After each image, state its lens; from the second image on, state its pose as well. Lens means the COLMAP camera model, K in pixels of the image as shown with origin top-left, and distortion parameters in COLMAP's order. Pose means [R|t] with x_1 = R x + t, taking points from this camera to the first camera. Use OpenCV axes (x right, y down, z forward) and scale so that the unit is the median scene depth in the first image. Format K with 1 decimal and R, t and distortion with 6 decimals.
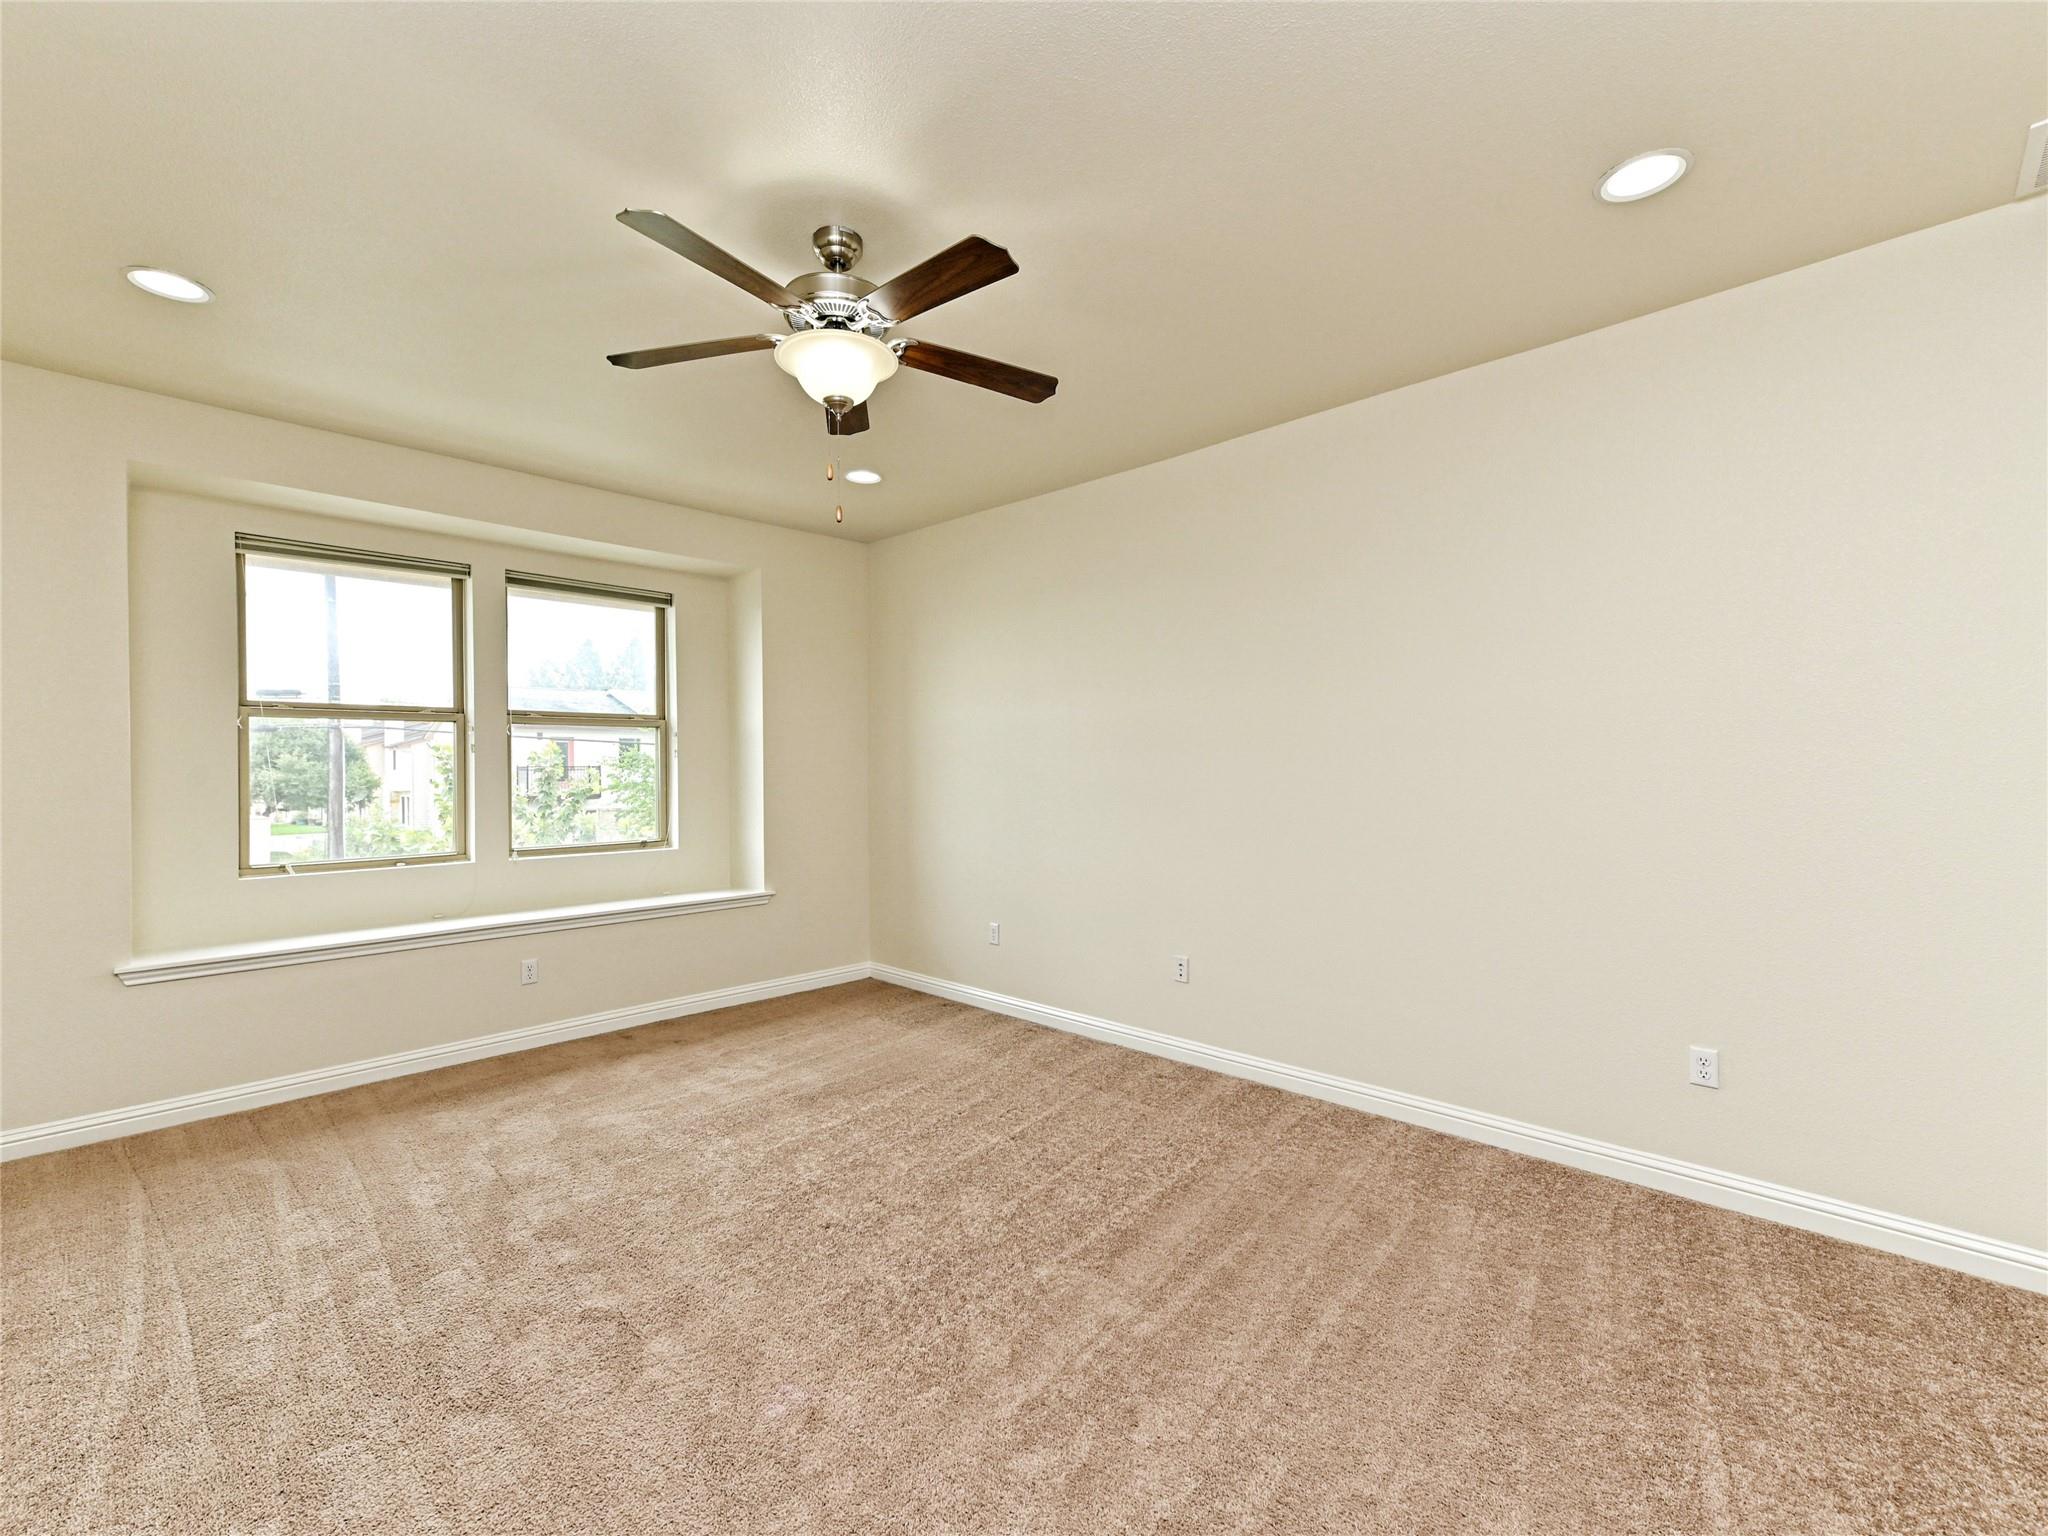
lens RADIAL K [[883.4, 0, 1024.7], [0, 883.4, 774.8], [0, 0, 1]] dist [0.000440, 0.000084]
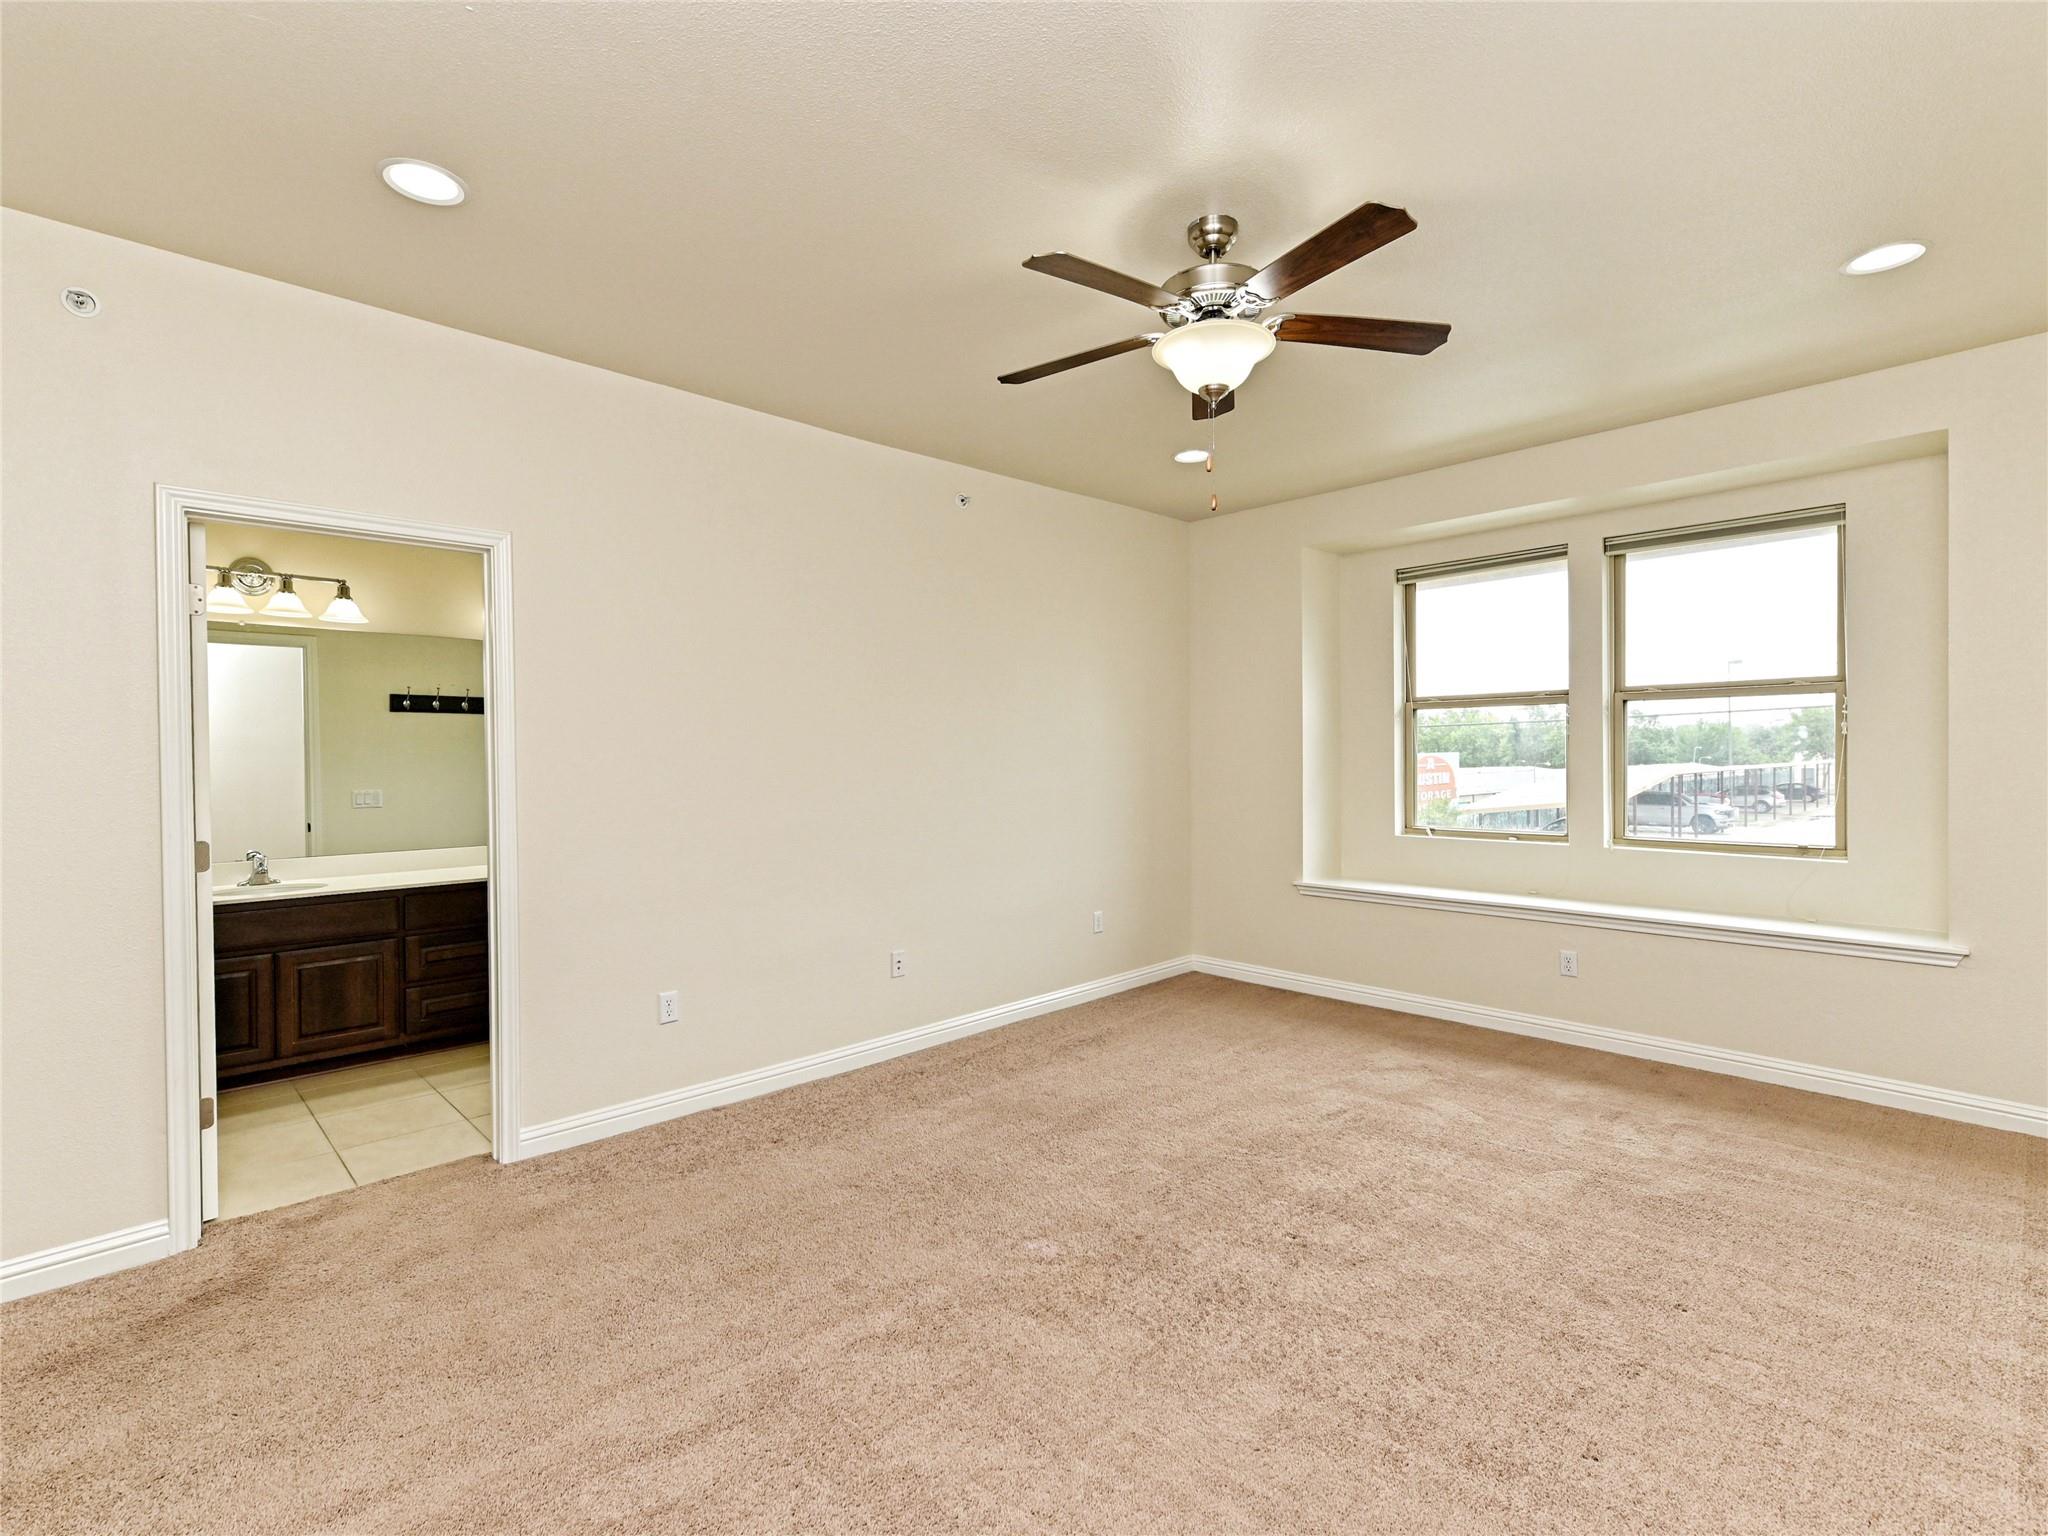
lens RADIAL K [[945.5, 0, 1038.8], [0, 945.5, 769.1], [0, 0, 1]] dist [0.002767, 0.000390]
pose [[-0.011603, 0.023604, -0.999654, 0.493933], [-0.003349, 0.999715, 0.023644, -0.010323], [0.999927, 0.003622, -0.011521, 0.464281]]
